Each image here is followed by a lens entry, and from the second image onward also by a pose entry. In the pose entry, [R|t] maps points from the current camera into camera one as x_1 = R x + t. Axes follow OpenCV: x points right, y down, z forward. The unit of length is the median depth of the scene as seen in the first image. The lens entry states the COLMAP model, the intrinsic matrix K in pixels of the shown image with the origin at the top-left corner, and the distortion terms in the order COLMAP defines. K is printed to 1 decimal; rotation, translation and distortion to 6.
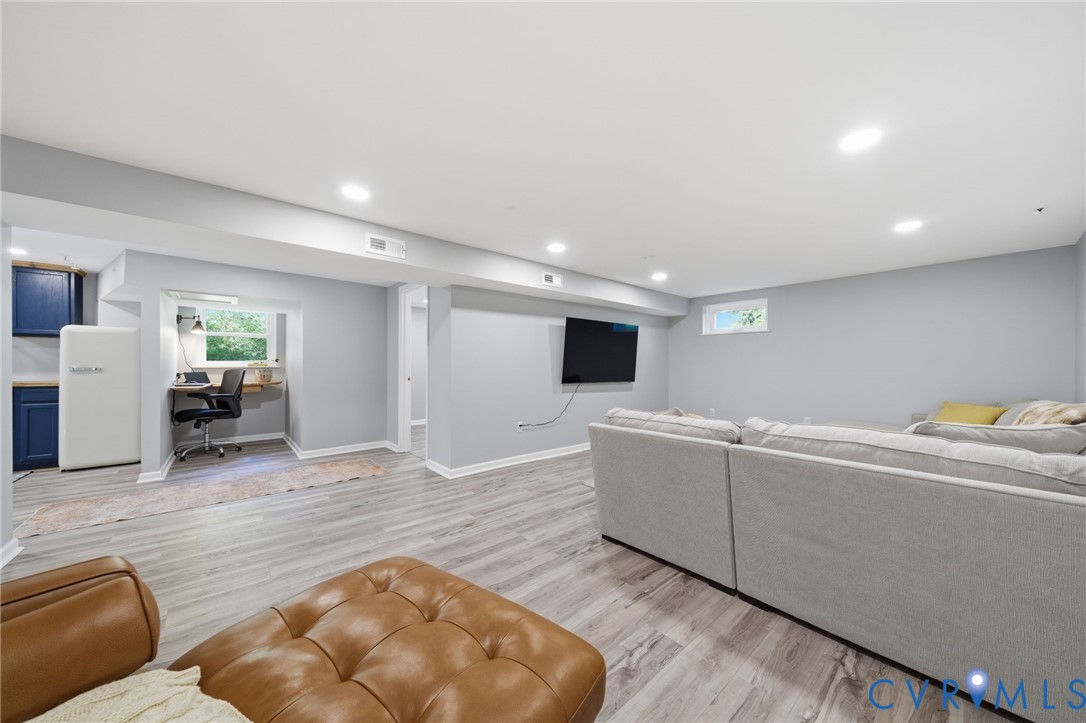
lens RADIAL K [[367.3, 0, 543.0], [0, 367.3, 361.5], [0, 0, 1]] dist [-0.011399, 0.000093]
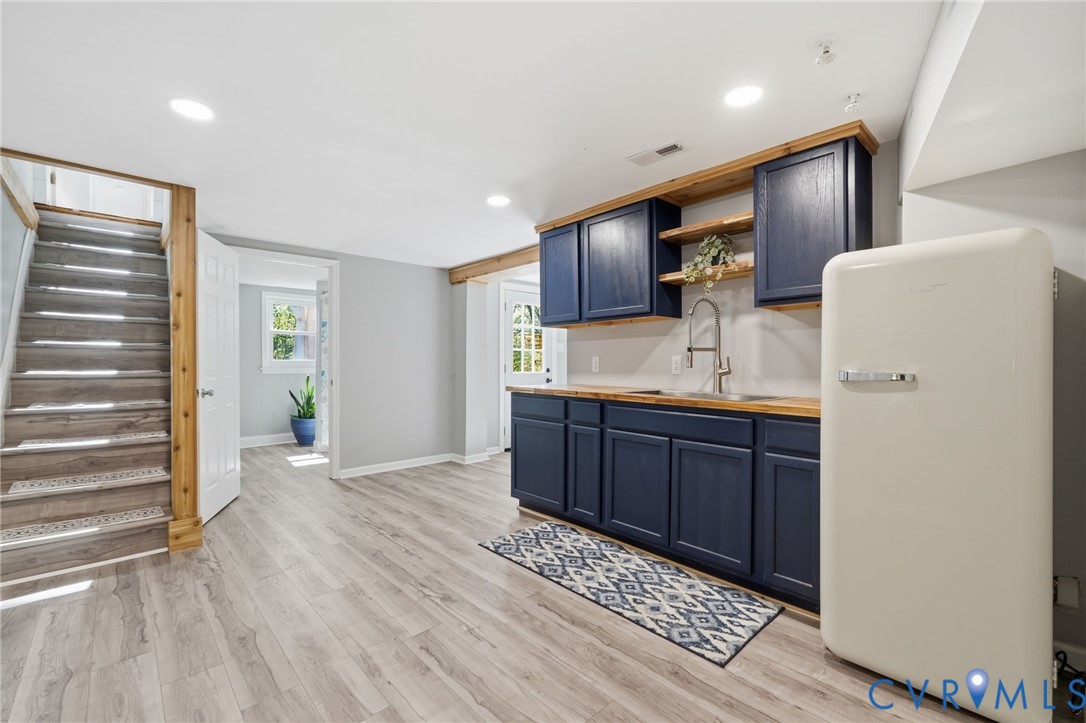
lens RADIAL K [[458.8, 0, 543.0], [0, 458.8, 361.5], [0, 0, 1]] dist [0.000043, 0.000065]
pose [[0.051528, 0.015341, -0.998554, -0.823807], [0.008496, 0.999839, 0.015799, 0.004550], [0.998635, -0.009298, 0.051390, 0.638978]]
